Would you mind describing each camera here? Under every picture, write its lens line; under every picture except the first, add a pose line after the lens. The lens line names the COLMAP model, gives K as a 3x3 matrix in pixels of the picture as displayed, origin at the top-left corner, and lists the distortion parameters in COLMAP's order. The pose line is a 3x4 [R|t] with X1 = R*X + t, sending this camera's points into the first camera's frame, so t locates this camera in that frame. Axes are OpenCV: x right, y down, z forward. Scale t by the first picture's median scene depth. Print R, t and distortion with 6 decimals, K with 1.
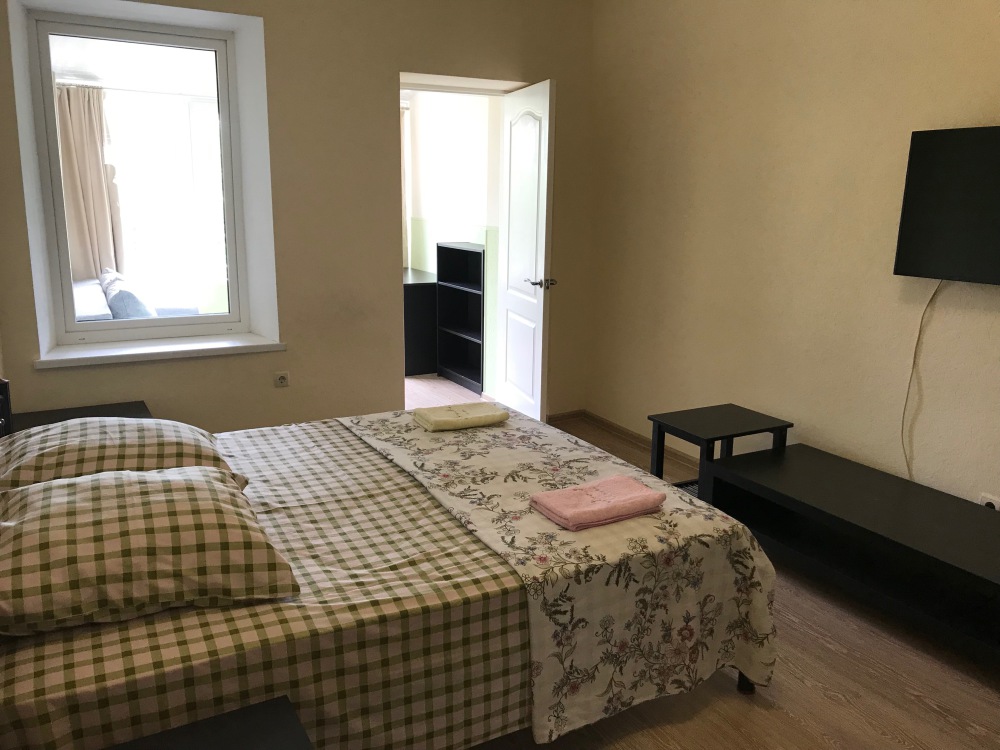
lens RADIAL K [[818.2, 0, 493.1], [0, 818.2, 370.5], [0, 0, 1]] dist [0.081824, -0.122181]
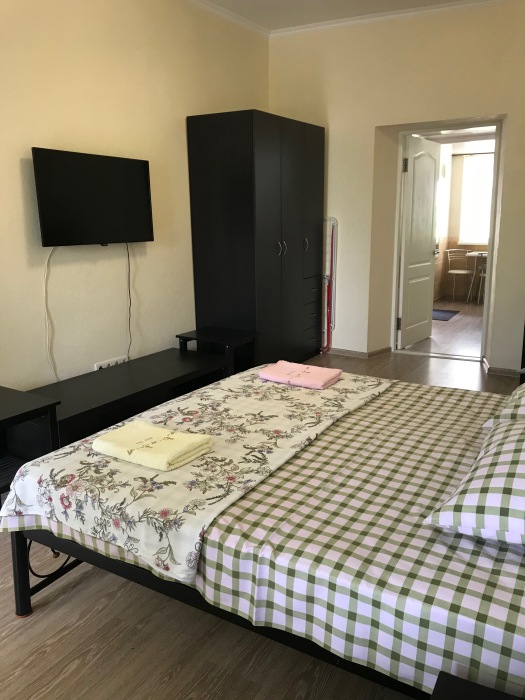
lens RADIAL K [[572.7, 0, 262.5], [0, 572.7, 345.3], [0, 0, 1]] dist [0.081824, -0.122181]
pose [[-0.521961, -0.187177, 0.832179, -0.849940], [0.189767, 0.925692, 0.327236, -0.310858], [-0.831592, 0.328724, -0.447655, 1.718664]]
